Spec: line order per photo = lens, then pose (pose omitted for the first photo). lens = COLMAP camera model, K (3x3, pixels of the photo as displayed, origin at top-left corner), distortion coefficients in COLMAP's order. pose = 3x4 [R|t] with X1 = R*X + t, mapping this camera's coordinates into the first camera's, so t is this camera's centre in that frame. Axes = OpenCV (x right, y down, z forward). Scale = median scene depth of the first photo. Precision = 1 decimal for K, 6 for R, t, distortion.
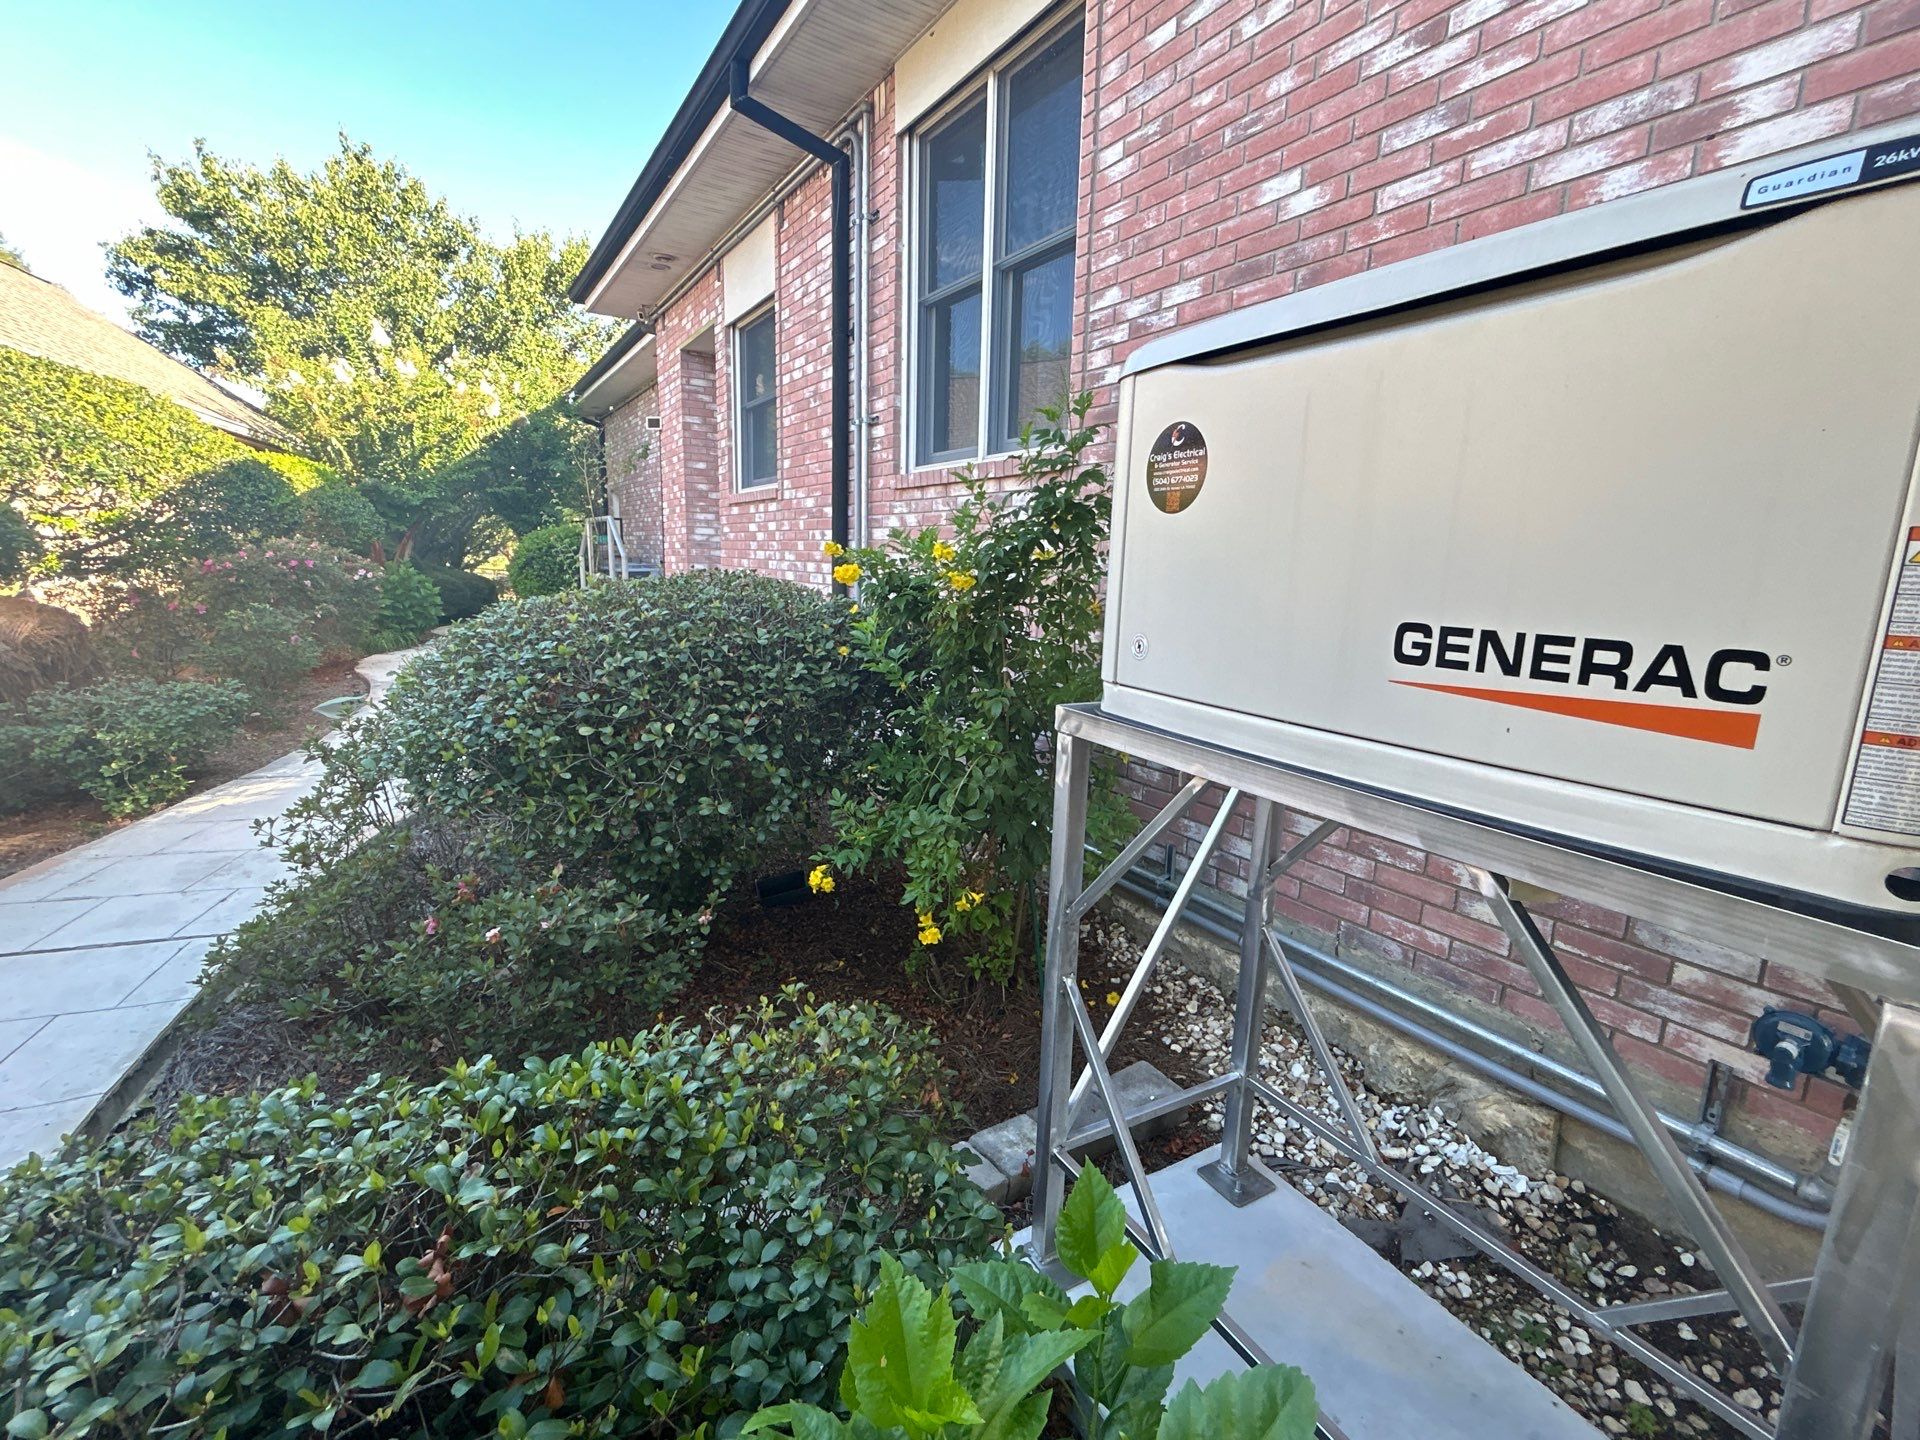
lens RADIAL K [[852.9, 0, 960.0], [0, 852.9, 720.0], [0, 0, 1]] dist [-0.001686, -0.000007]
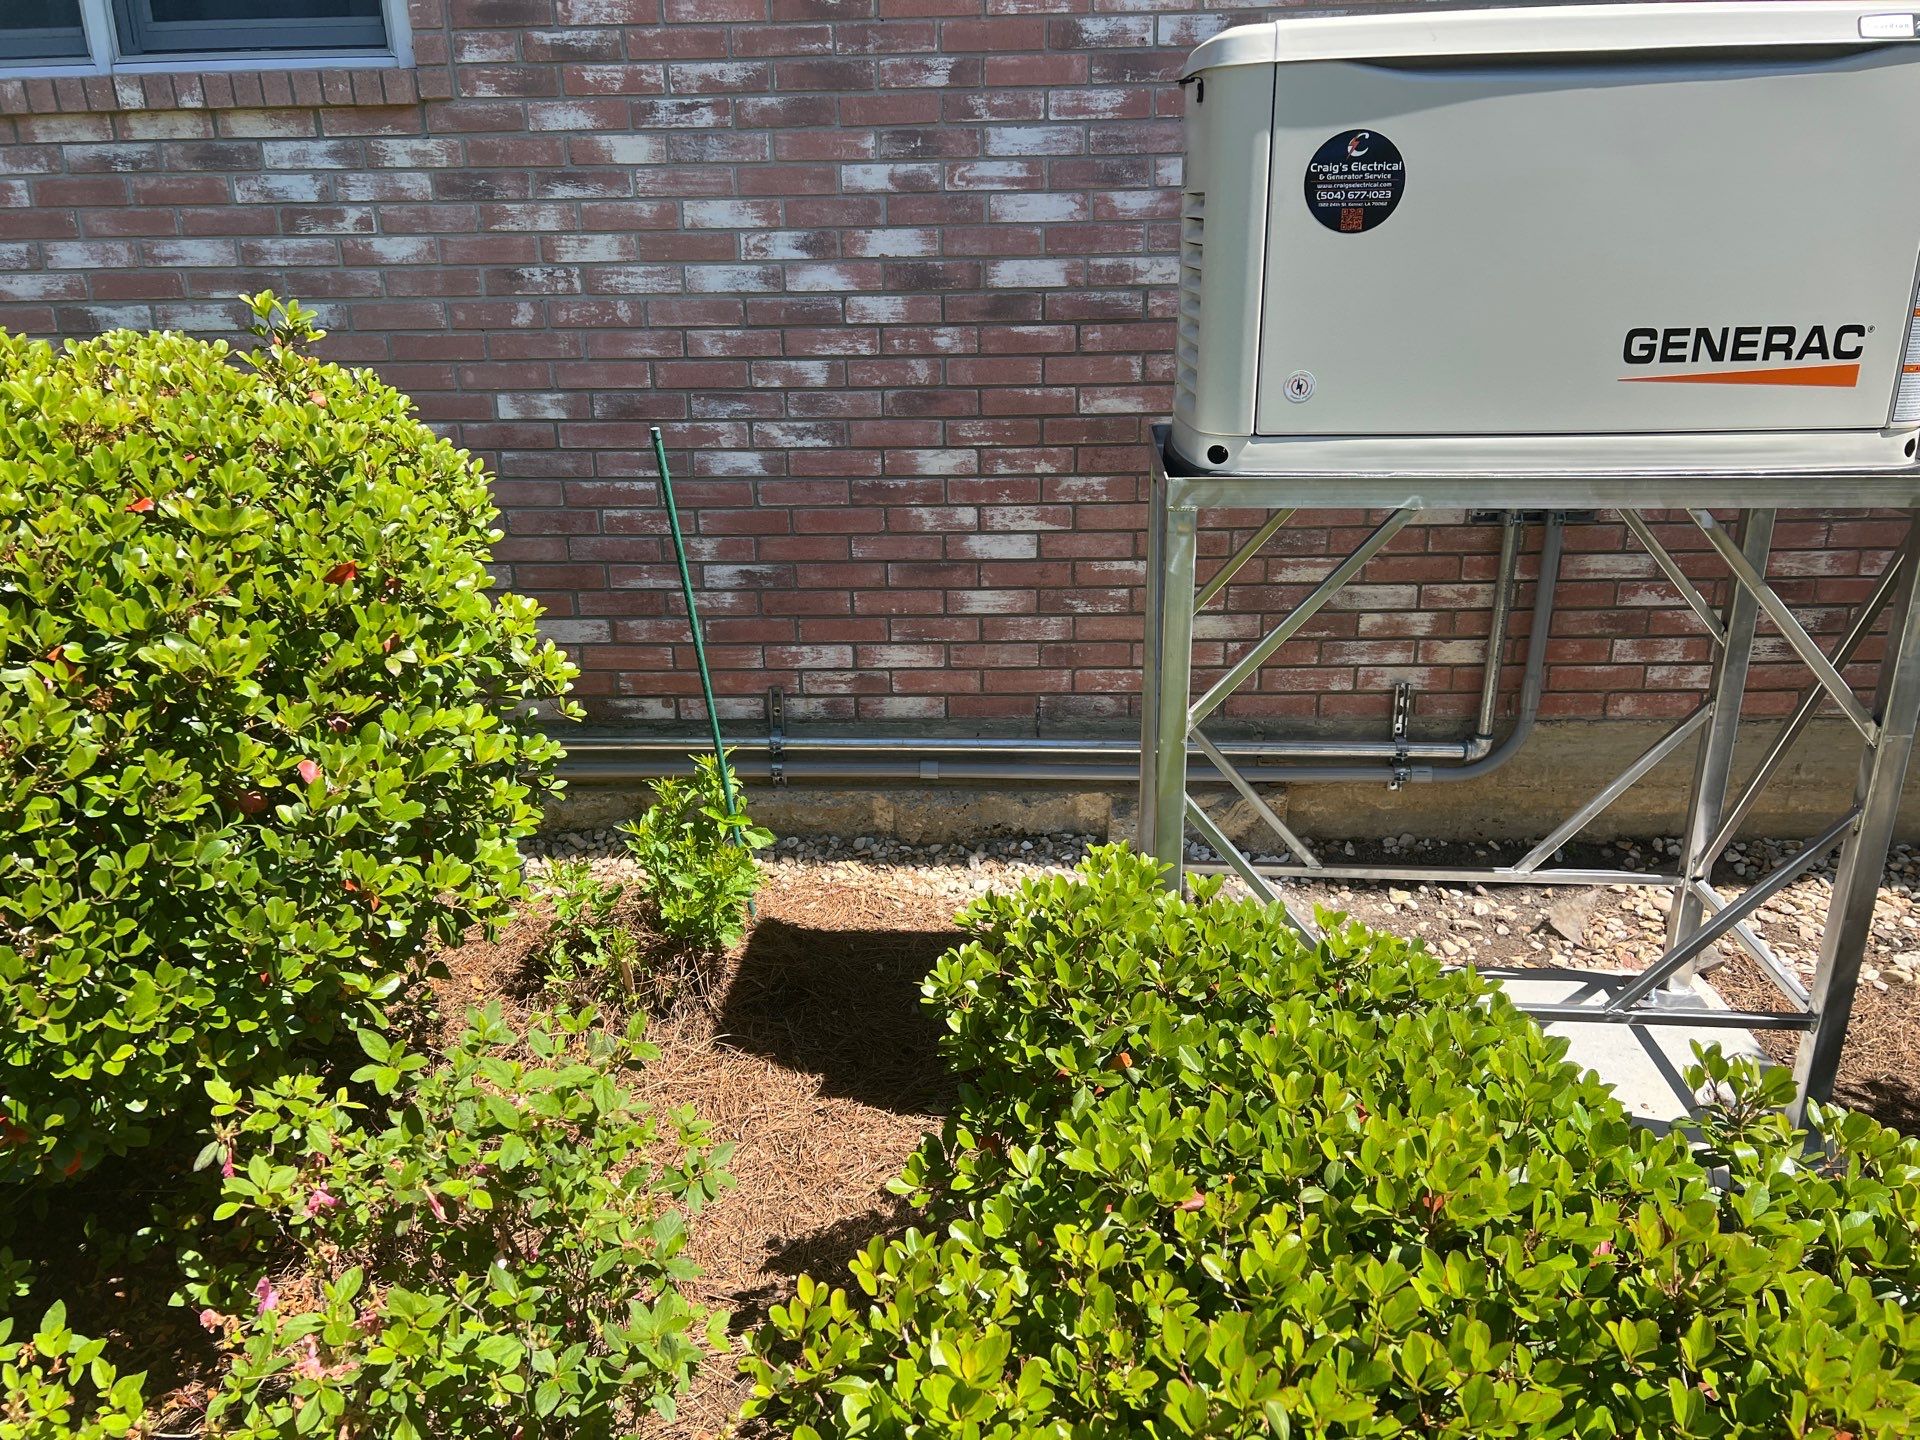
lens RADIAL K [[1452.5, 0, 960.0], [0, 1452.5, 720.0], [0, 0, 1]] dist [0.024908, -0.009451]
pose [[0.563515, -0.306062, 0.767318, -0.900276], [0.186546, 0.951990, 0.242725, -0.135886], [-0.804768, 0.006360, 0.593556, 0.276504]]
